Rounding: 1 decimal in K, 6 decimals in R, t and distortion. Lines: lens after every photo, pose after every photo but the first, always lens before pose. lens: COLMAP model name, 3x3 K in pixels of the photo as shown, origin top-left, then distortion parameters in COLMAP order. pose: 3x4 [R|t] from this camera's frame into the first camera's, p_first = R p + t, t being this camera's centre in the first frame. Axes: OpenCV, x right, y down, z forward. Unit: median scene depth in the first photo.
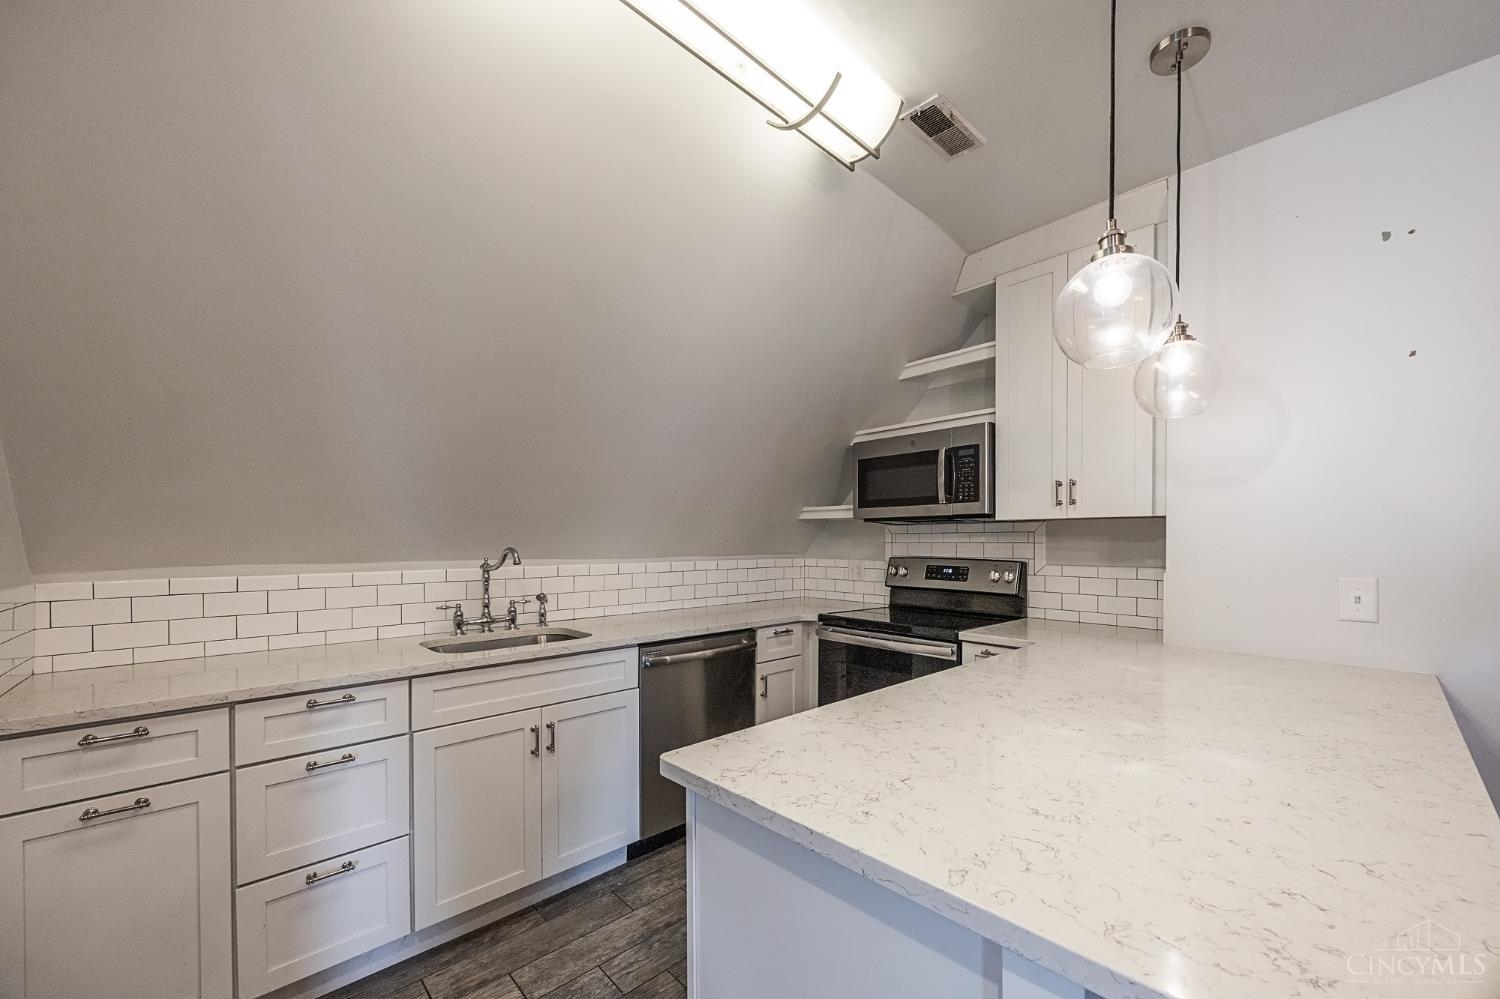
lens RADIAL K [[588.0, 0, 797.1], [0, 588.0, 539.1], [0, 0, 1]] dist [-0.000713, 0.000030]
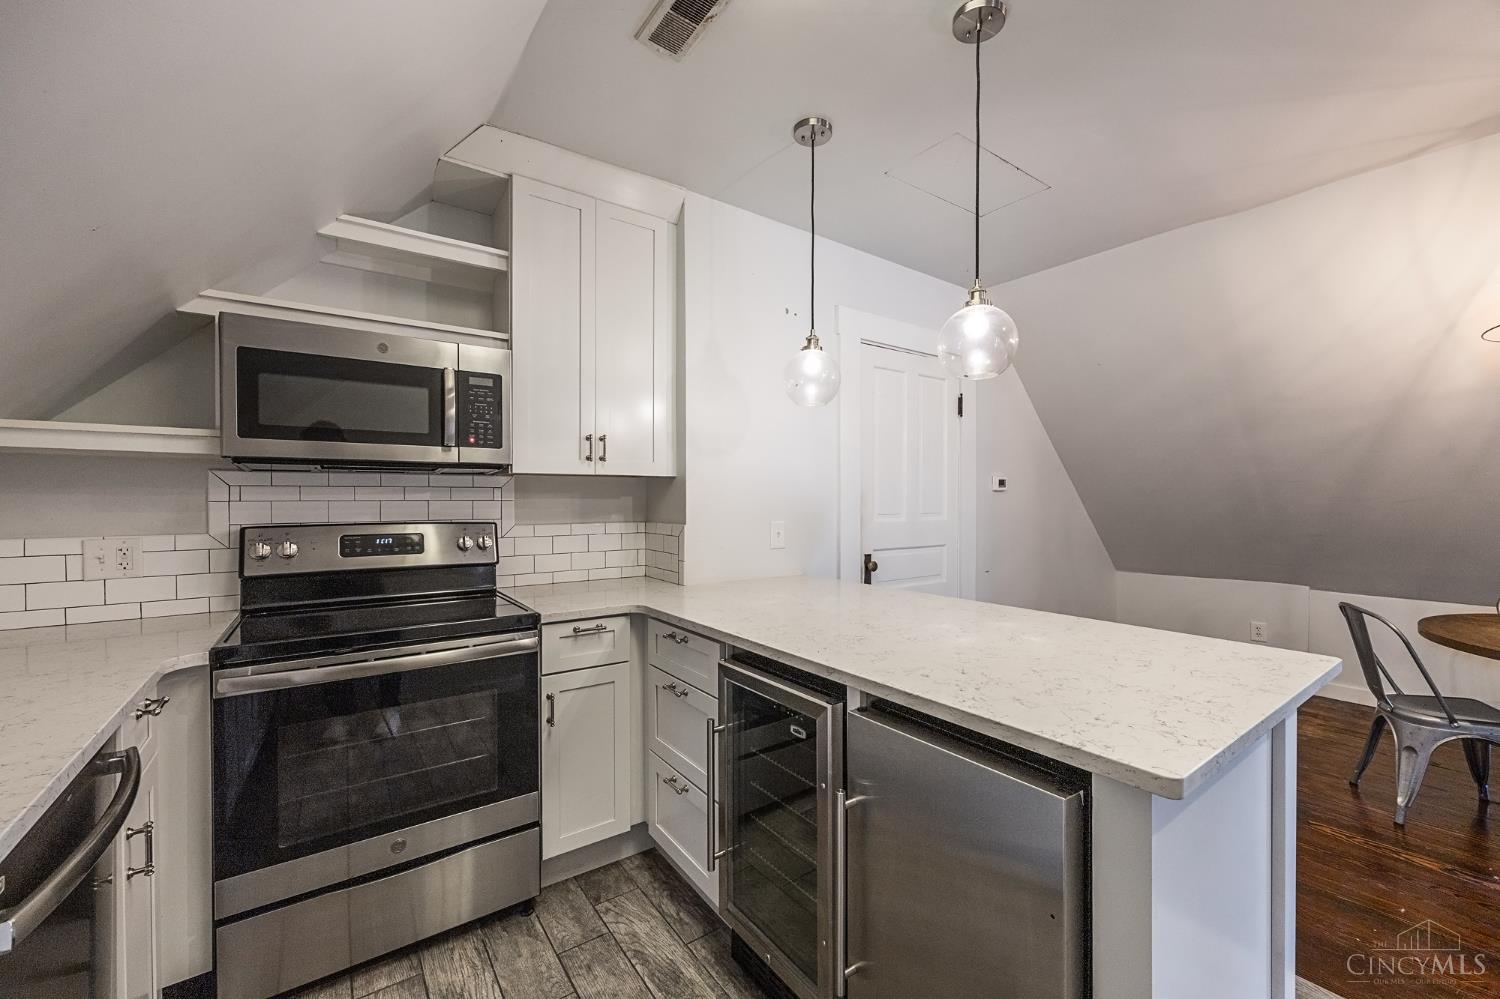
lens RADIAL K [[585.8, 0, 750.0], [0, 585.8, 499.5], [0, 0, 1]] dist [0.000062, -0.000013]
pose [[0.169771, -0.005333, 0.985469, -0.395190], [-0.002373, 0.999980, 0.005821, -0.000402], [-0.985481, -0.003326, 0.169755, 0.519029]]
